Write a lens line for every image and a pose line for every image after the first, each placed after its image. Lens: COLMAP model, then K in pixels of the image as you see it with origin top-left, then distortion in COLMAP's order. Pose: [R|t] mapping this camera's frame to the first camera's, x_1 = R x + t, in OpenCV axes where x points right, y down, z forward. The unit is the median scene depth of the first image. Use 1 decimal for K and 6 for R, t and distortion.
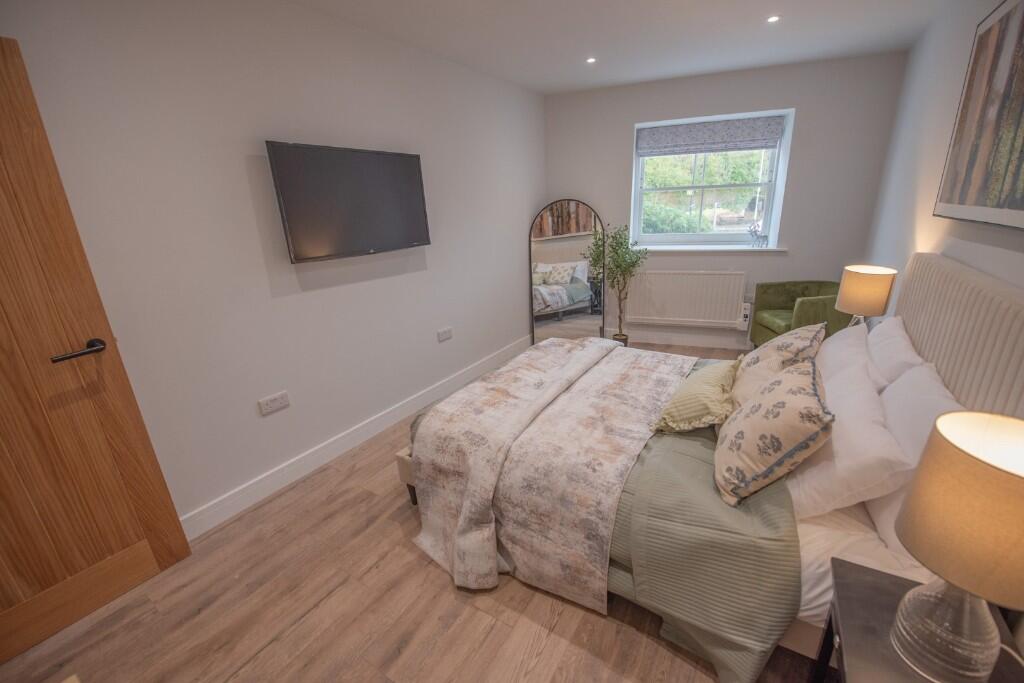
lens RADIAL K [[406.3, 0, 511.0], [0, 406.3, 338.2], [0, 0, 1]] dist [-0.019685, 0.000039]
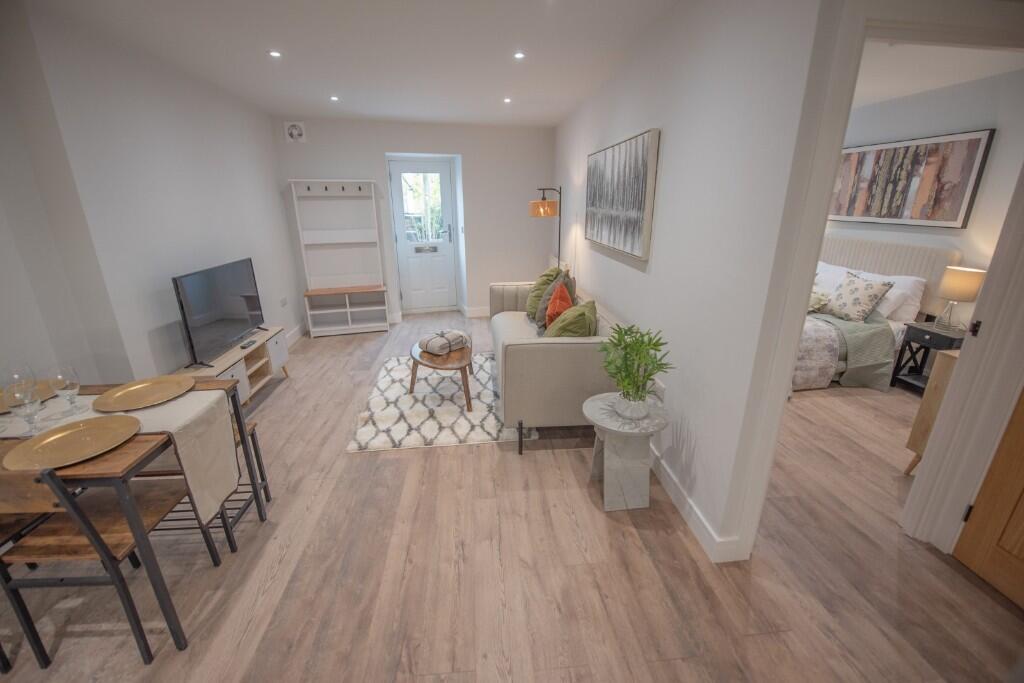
lens RADIAL K [[406.3, 0, 511.0], [0, 406.3, 338.2], [0, 0, 1]] dist [-0.019685, 0.000039]
pose [[0.805910, -0.159436, 0.570165, -2.933198], [0.157160, 0.986117, 0.053607, -0.010061], [-0.570797, 0.046405, 0.819779, 0.136657]]
